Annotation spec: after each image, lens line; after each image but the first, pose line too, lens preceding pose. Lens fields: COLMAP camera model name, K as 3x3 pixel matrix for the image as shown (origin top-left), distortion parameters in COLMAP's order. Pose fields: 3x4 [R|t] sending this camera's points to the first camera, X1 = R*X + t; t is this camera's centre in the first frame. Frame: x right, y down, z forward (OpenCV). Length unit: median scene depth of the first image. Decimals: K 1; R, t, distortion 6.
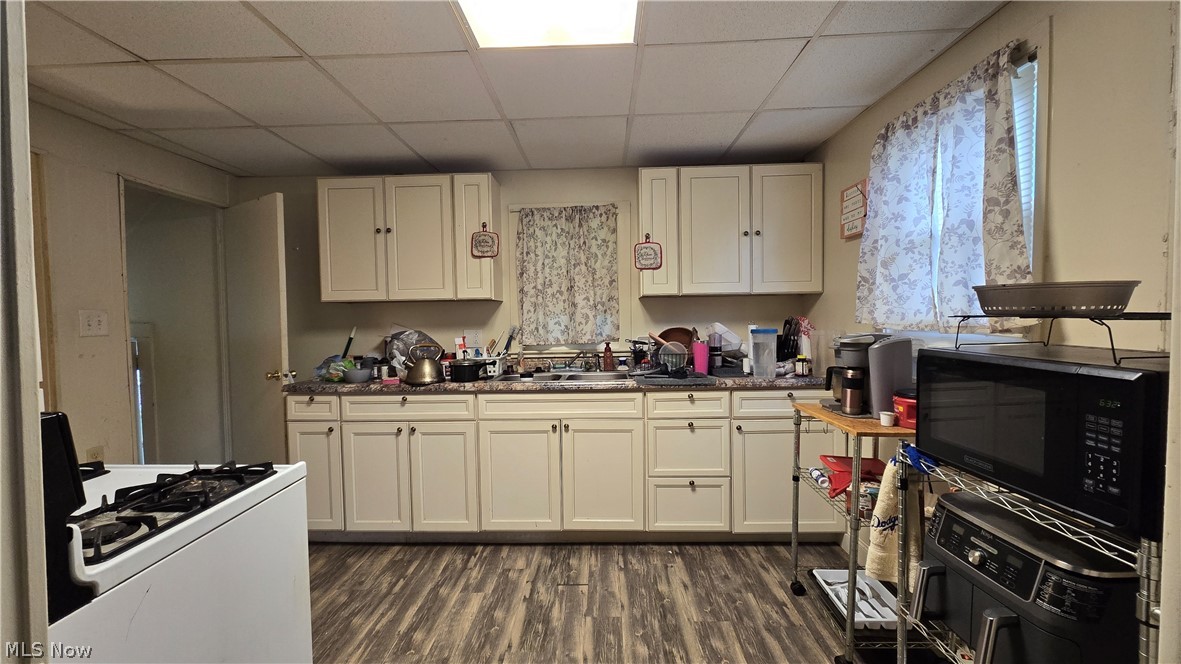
lens RADIAL K [[483.9, 0, 588.0], [0, 483.9, 334.2], [0, 0, 1]] dist [-0.001021, 0.000269]
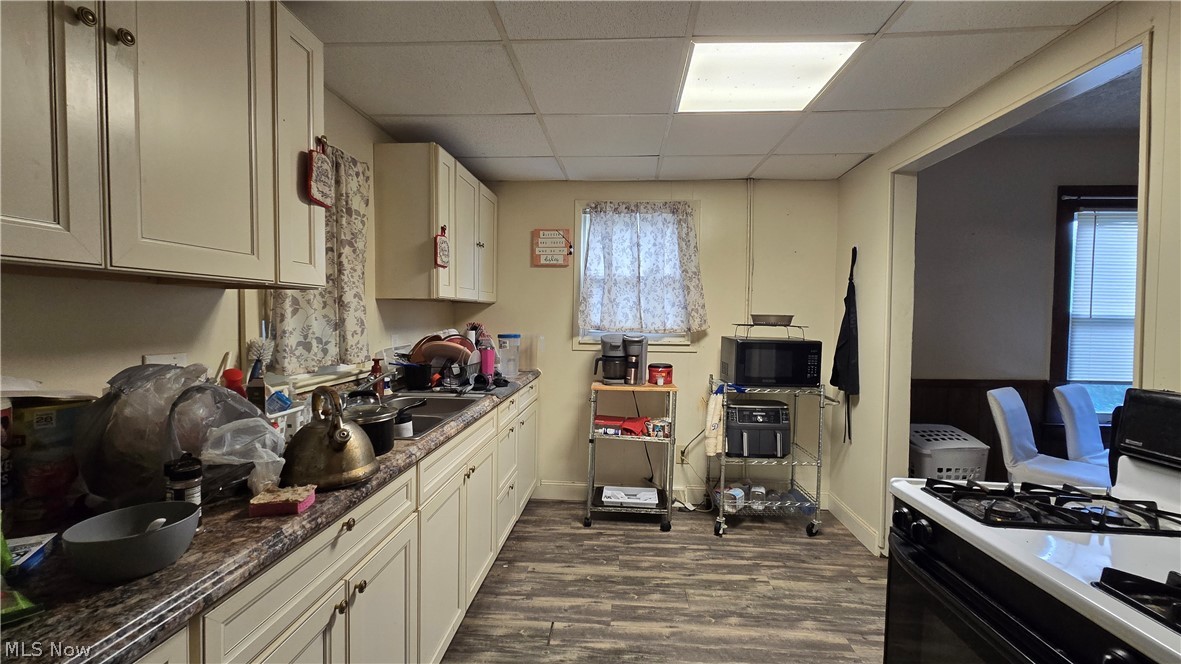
lens RADIAL K [[483.9, 0, 588.0], [0, 483.9, 334.2], [0, 0, 1]] dist [-0.001021, 0.000269]
pose [[0.041614, -0.019206, 0.998949, -0.993680], [0.031848, 0.999333, 0.017886, -0.032405], [-0.998626, 0.031071, 0.042198, 0.991854]]
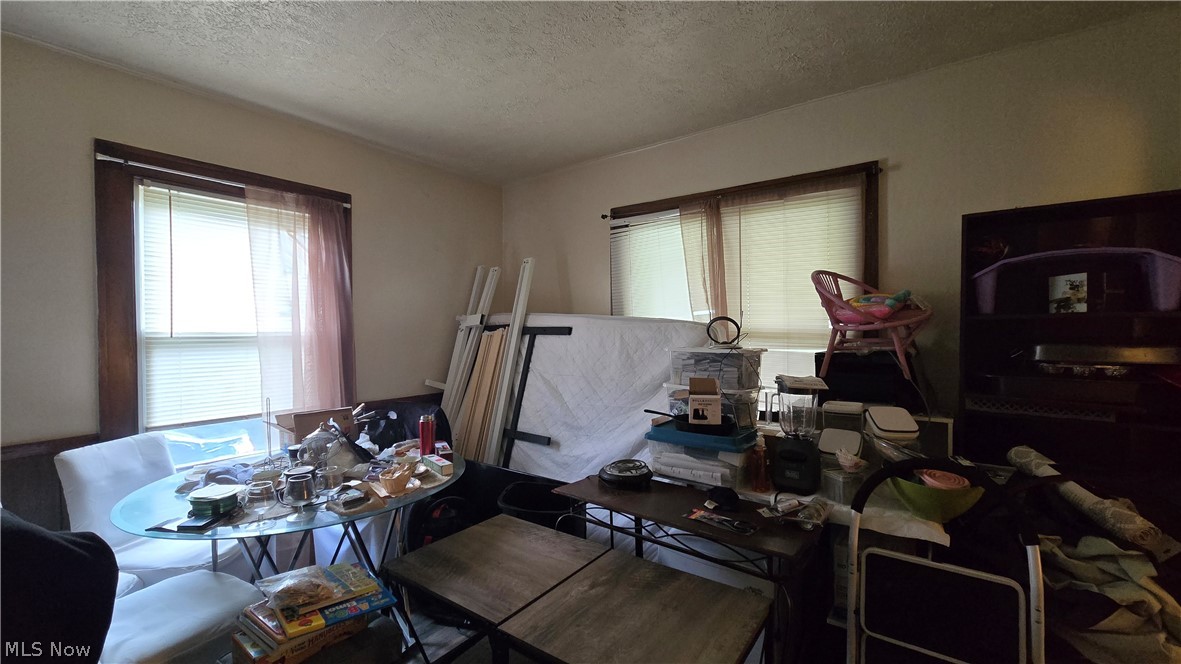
lens RADIAL K [[483.9, 0, 588.0], [0, 483.9, 334.2], [0, 0, 1]] dist [-0.001021, 0.000269]
pose [[-0.816263, 0.015102, 0.577483, -0.808743], [0.046112, 0.998172, 0.039074, -0.011150], [-0.575837, 0.058523, -0.815467, -0.189591]]
